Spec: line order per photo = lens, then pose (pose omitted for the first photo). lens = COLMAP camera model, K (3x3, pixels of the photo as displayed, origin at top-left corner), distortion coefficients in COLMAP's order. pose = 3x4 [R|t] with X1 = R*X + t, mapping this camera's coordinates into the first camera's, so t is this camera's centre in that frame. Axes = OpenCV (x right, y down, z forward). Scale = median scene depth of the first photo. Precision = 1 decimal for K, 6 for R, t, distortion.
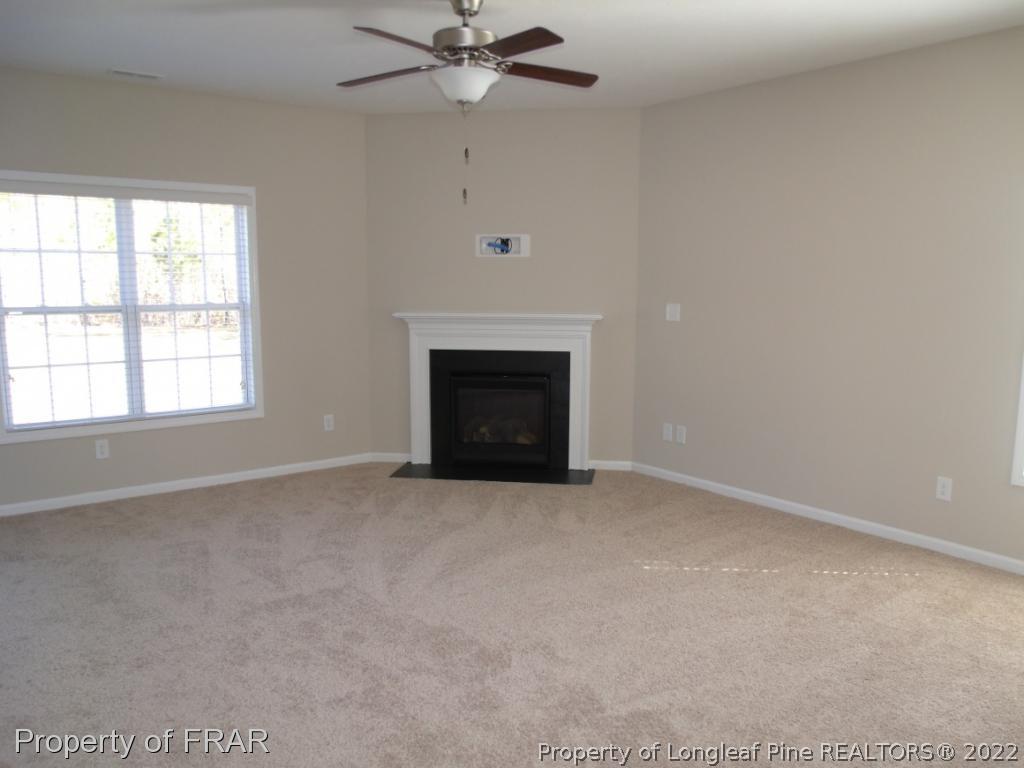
lens RADIAL K [[811.4, 0, 508.8], [0, 811.4, 380.2], [0, 0, 1]] dist [-0.041345, 0.011057]
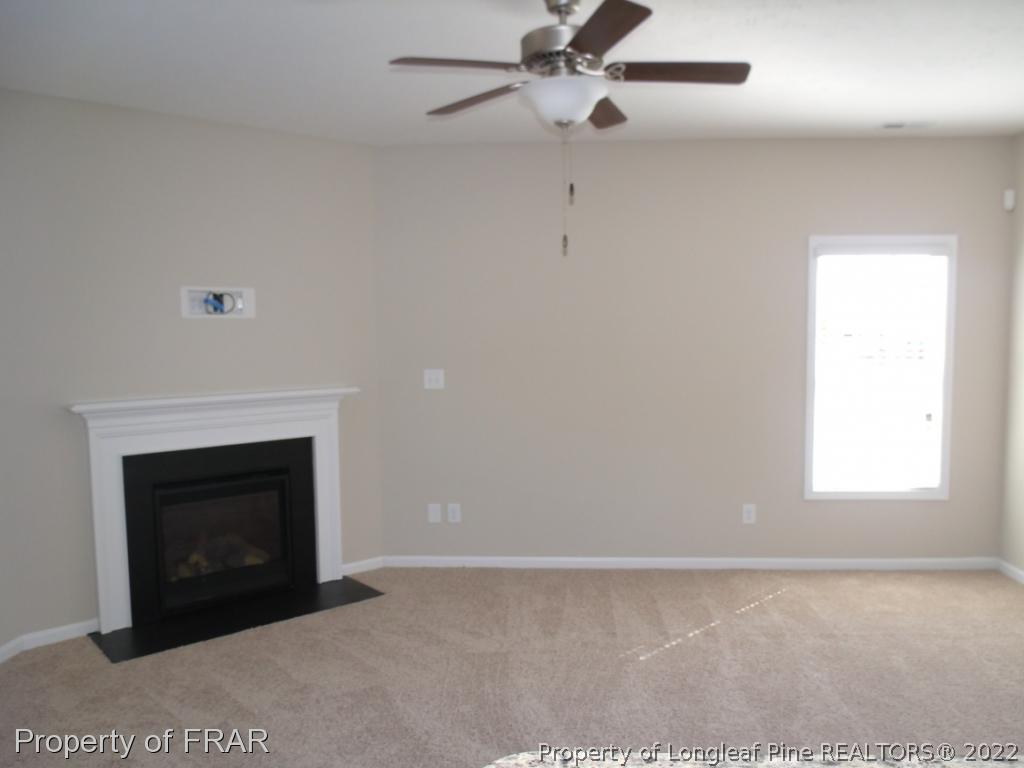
lens RADIAL K [[811.4, 0, 511.3], [0, 811.4, 392.3], [0, 0, 1]] dist [-0.041345, 0.011057]
pose [[0.639903, -0.069437, 0.765312, -0.403407], [0.107801, 0.994172, 0.000066, -0.056612], [-0.760857, 0.082460, 0.643659, 0.333225]]
